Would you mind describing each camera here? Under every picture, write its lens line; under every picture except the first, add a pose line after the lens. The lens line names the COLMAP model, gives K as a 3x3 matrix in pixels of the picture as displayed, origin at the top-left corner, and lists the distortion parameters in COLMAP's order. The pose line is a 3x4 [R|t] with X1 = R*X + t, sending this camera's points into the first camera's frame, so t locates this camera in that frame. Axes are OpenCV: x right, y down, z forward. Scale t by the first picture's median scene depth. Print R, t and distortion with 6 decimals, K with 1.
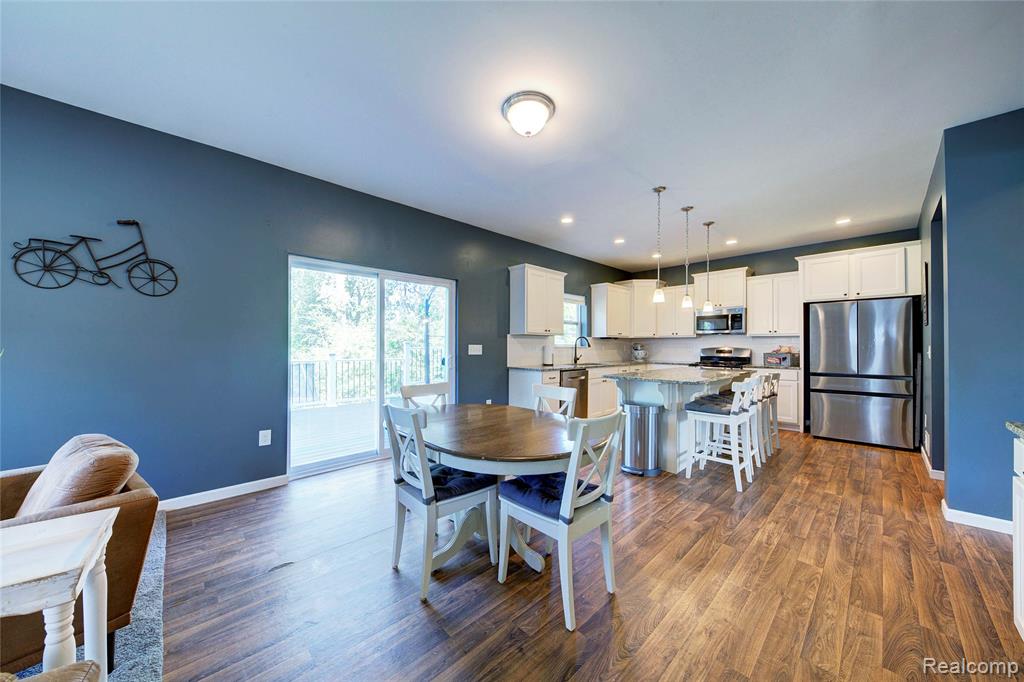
lens RADIAL K [[353.5, 0, 509.6], [0, 353.5, 342.7], [0, 0, 1]] dist [-0.001724, -0.002858]
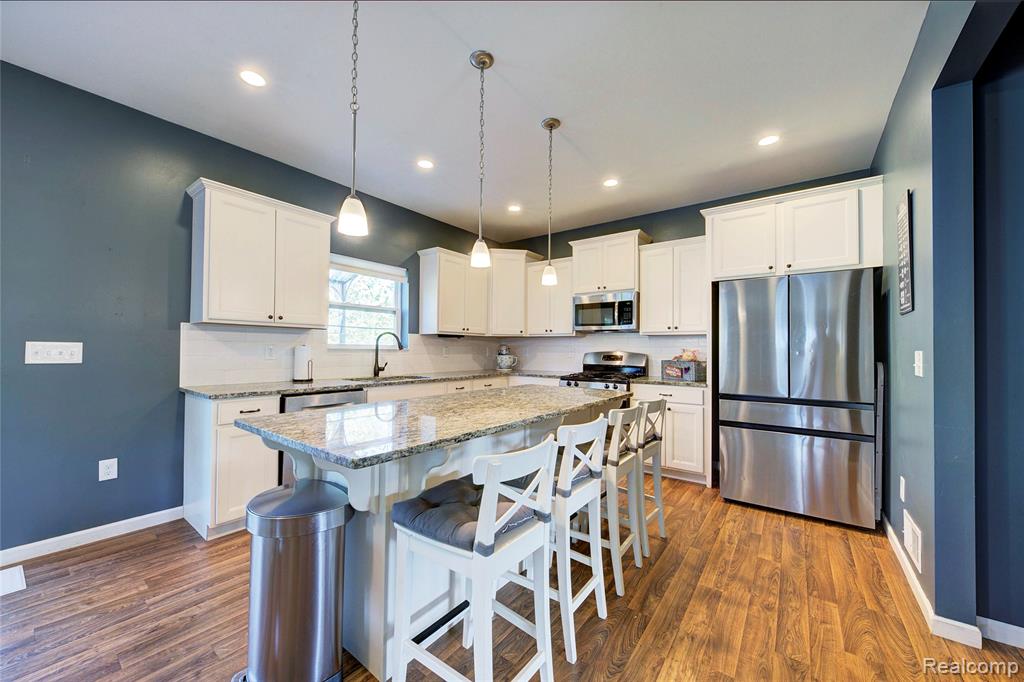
lens RADIAL K [[378.6, 0, 511.5], [0, 378.6, 341.8], [0, 0, 1]] dist [-0.003254, 0.000124]
pose [[0.985618, 0.010803, 0.168644, 0.315124], [-0.009346, 0.999912, -0.009433, 0.003579], [-0.168731, 0.007721, 0.985632, 0.338473]]
